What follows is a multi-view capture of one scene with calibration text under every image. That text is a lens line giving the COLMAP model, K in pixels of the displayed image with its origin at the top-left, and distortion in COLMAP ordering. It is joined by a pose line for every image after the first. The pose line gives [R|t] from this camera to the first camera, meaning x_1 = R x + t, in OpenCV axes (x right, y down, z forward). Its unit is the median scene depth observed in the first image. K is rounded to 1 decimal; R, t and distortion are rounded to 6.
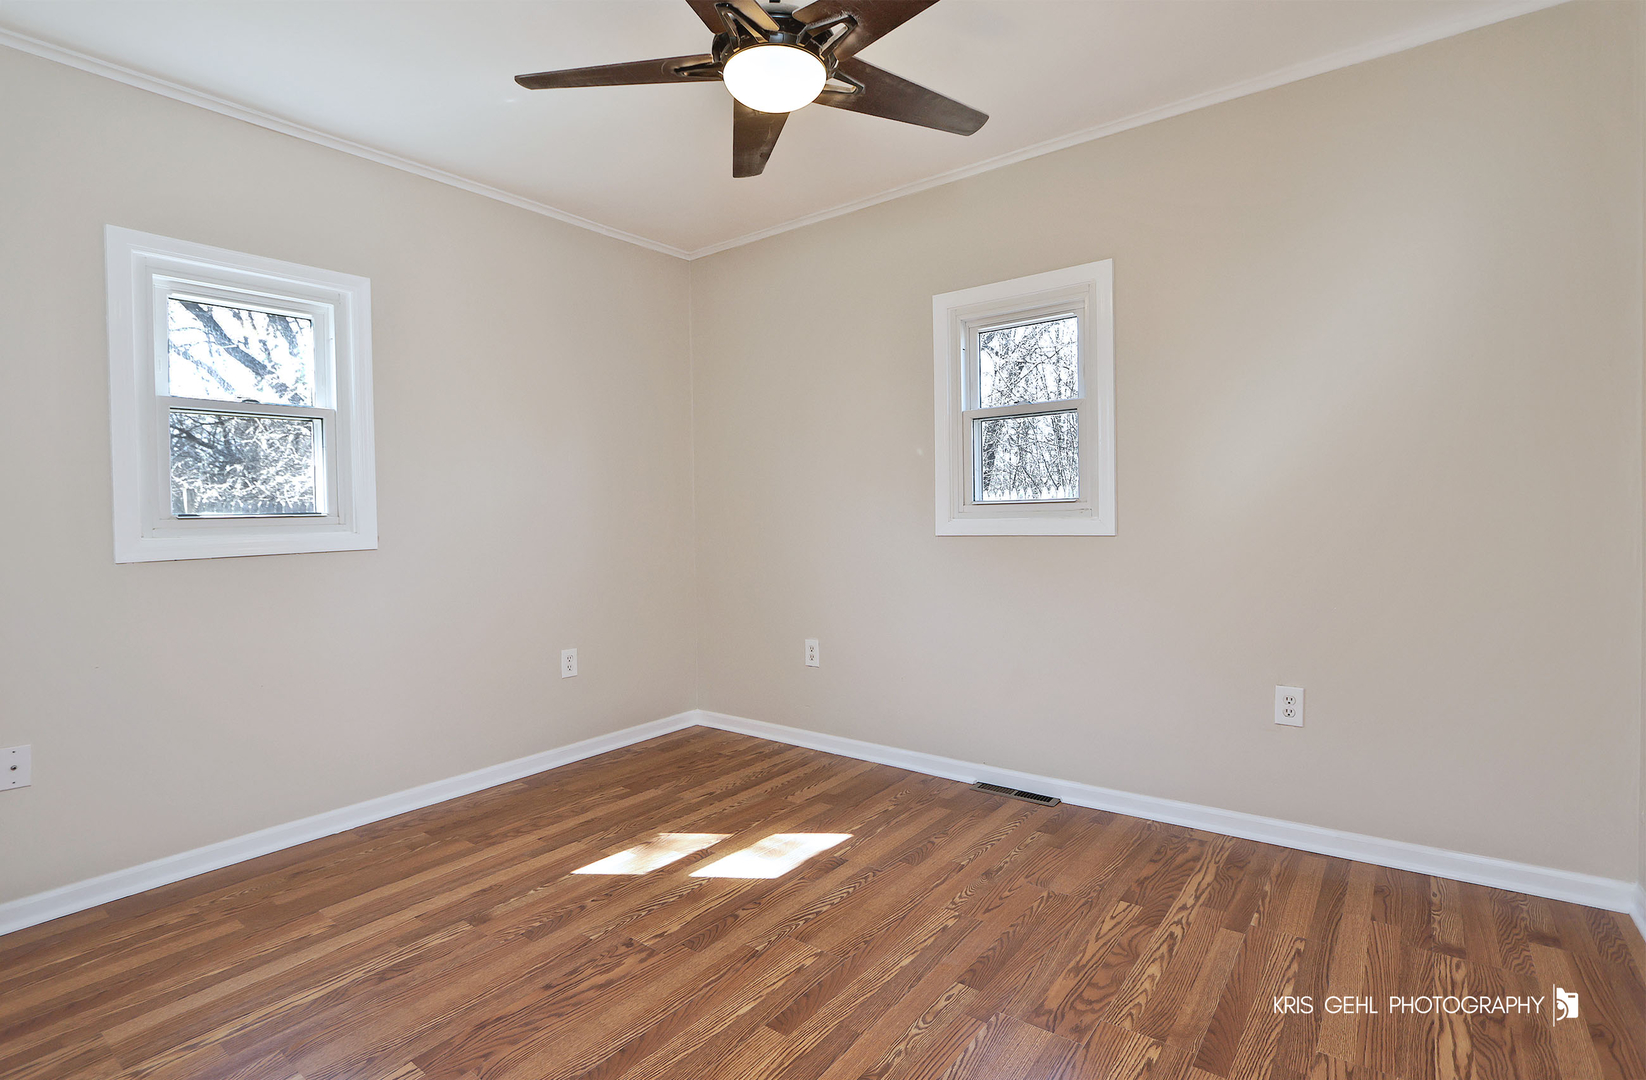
lens RADIAL K [[797.6, 0, 823.0], [0, 797.6, 540.0], [0, 0, 1]] dist [-0.002782, -0.000747]
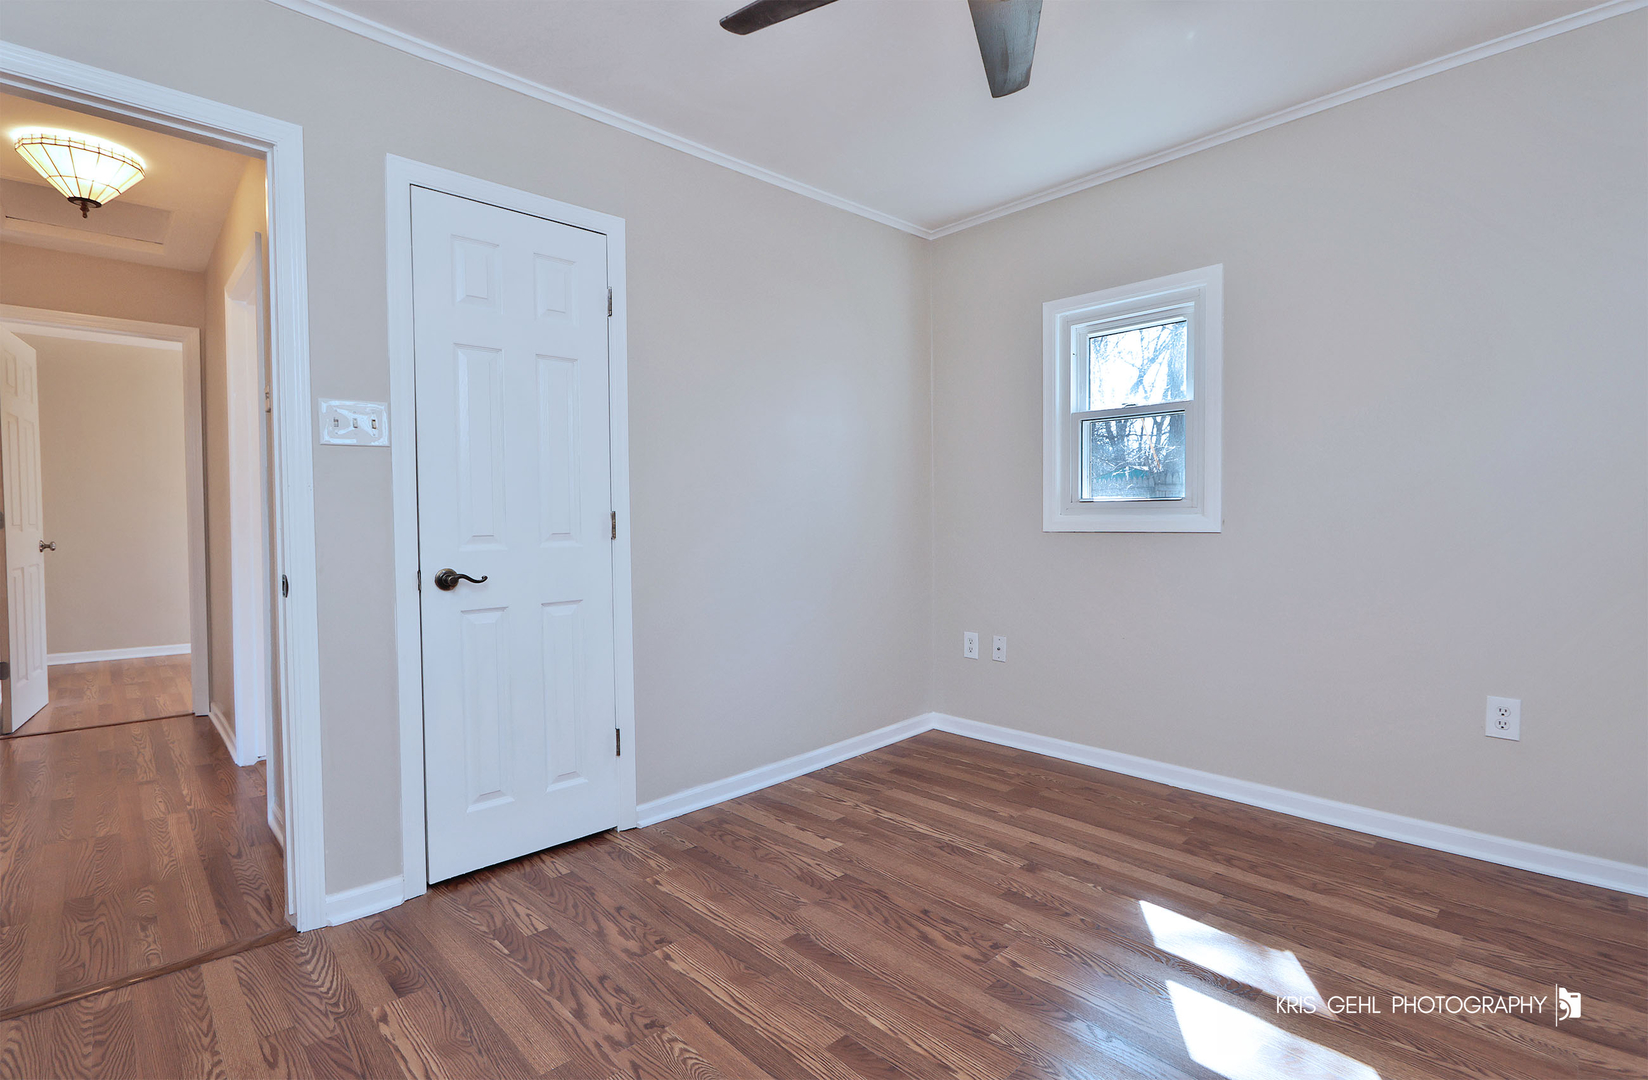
lens RADIAL K [[786.1, 0, 824.0], [0, 786.1, 540.0], [0, 0, 1]] dist [-0.035717, -0.000564]
pose [[-0.178985, 0.055437, -0.982289, 0.610543], [-0.017021, 0.998087, 0.059430, -0.033855], [0.983705, 0.027357, -0.177699, 0.834665]]
